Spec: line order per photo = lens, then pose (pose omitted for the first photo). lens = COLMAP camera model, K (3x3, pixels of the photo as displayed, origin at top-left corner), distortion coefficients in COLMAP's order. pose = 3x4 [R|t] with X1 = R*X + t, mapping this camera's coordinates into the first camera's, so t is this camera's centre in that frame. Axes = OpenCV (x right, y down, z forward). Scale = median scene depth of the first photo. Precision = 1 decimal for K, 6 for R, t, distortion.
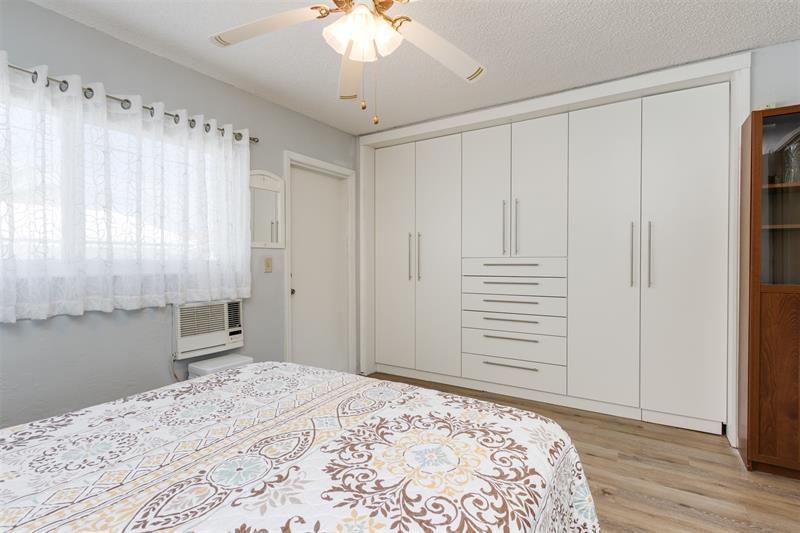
lens RADIAL K [[389.2, 0, 400.0], [0, 389.2, 266.5], [0, 0, 1]] dist [-0.002599, -0.000120]
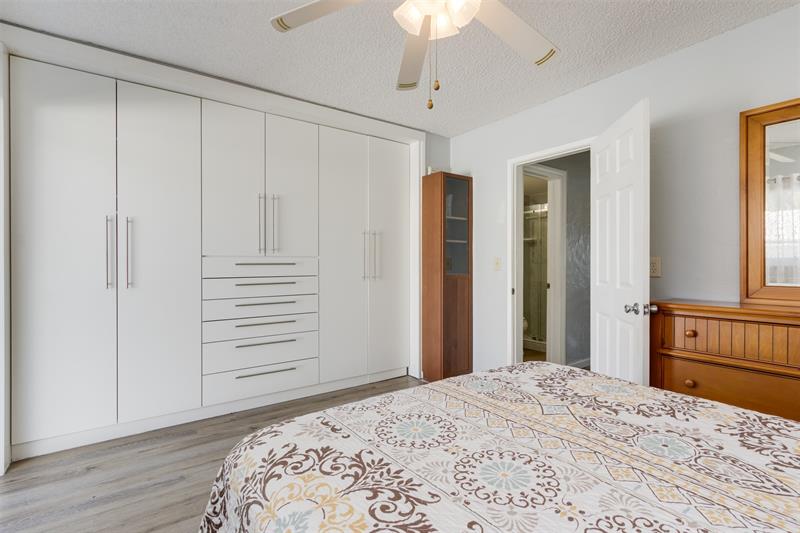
lens RADIAL K [[392.2, 0, 400.0], [0, 392.2, 266.5], [0, 0, 1]] dist [0.018988, -0.007181]
pose [[0.356274, -0.006788, 0.934357, -0.901765], [0.010504, 0.999940, 0.003260, 0.002177], [-0.934323, 0.008653, 0.356323, 0.677817]]
